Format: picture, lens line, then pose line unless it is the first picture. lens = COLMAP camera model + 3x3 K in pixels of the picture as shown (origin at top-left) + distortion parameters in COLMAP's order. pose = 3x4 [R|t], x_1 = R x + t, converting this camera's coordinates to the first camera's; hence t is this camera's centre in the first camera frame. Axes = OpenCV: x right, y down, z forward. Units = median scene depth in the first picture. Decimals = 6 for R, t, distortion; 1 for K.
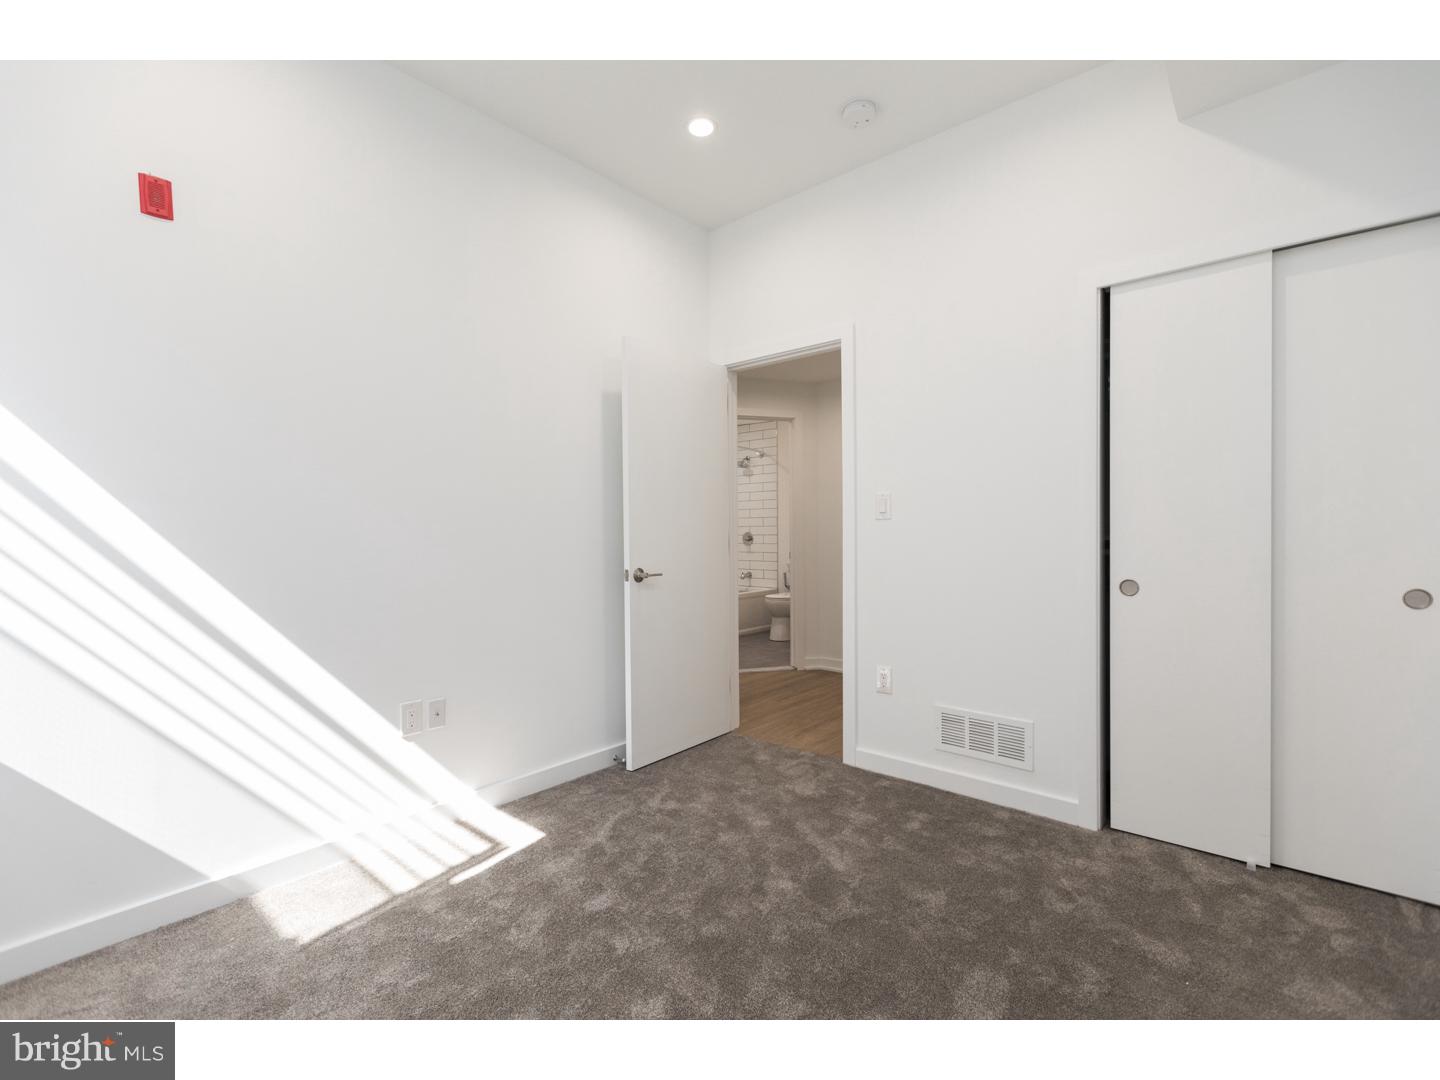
lens RADIAL K [[643.0, 0, 716.8], [0, 643.0, 540.1], [0, 0, 1]] dist [0.000542, 0.000320]
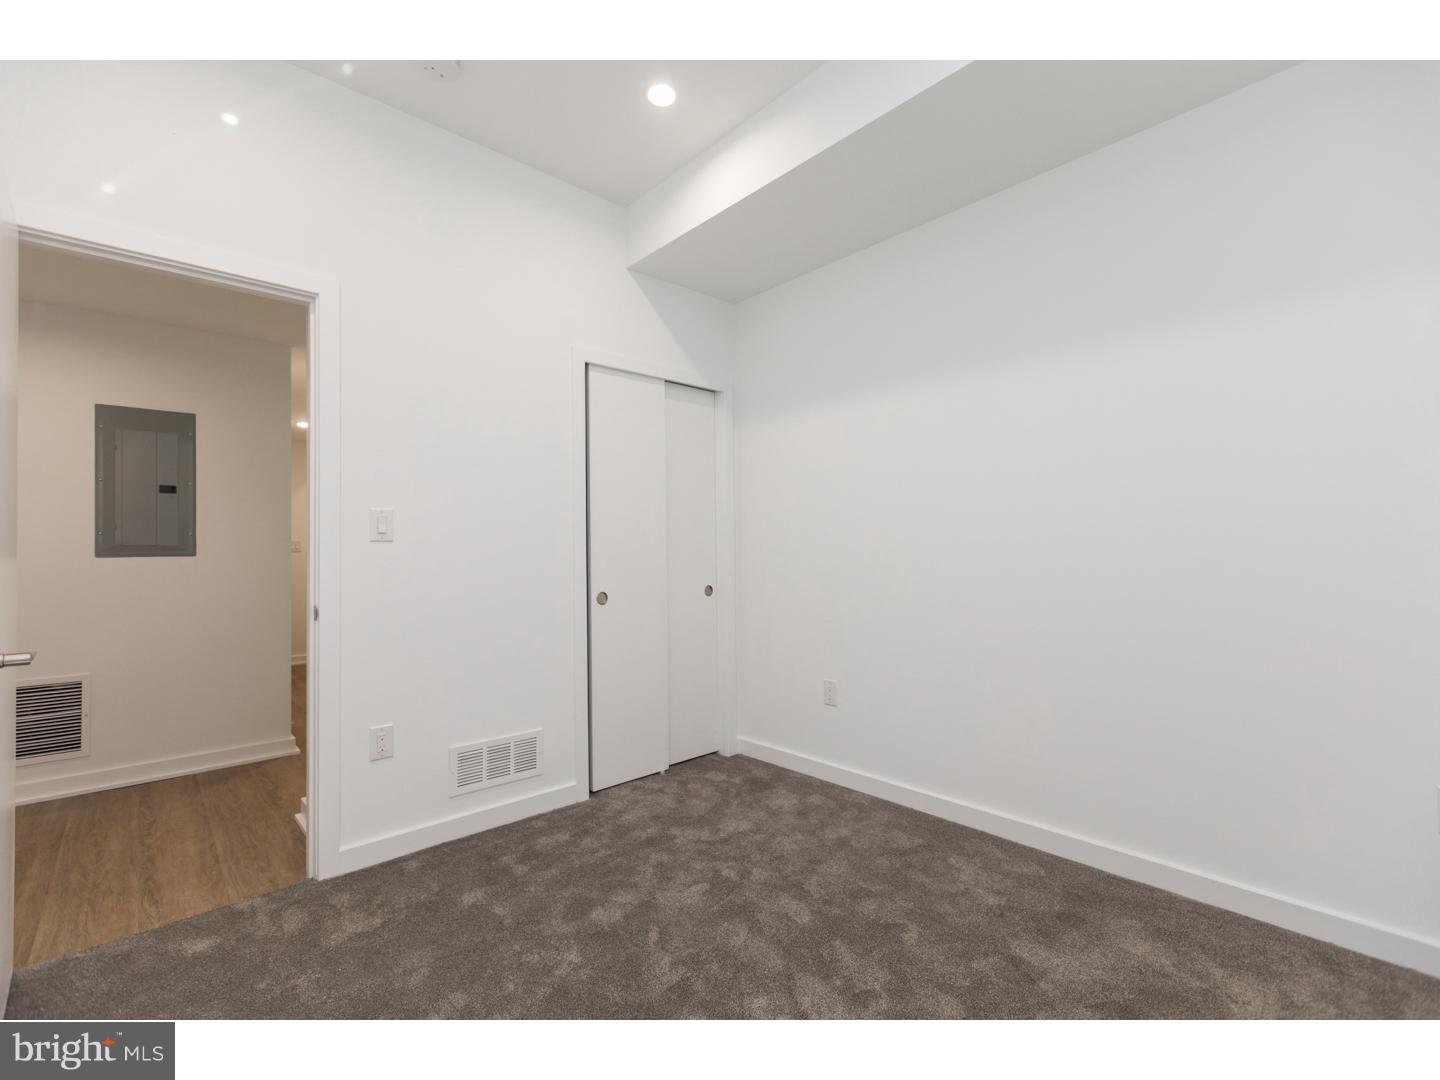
lens RADIAL K [[643.0, 0, 716.8], [0, 643.0, 540.1], [0, 0, 1]] dist [0.000542, 0.000320]
pose [[0.113394, 0.023634, 0.993269, -0.616611], [0.023605, 0.999371, -0.026474, -0.003320], [-0.993270, 0.026448, 0.112765, 0.611913]]
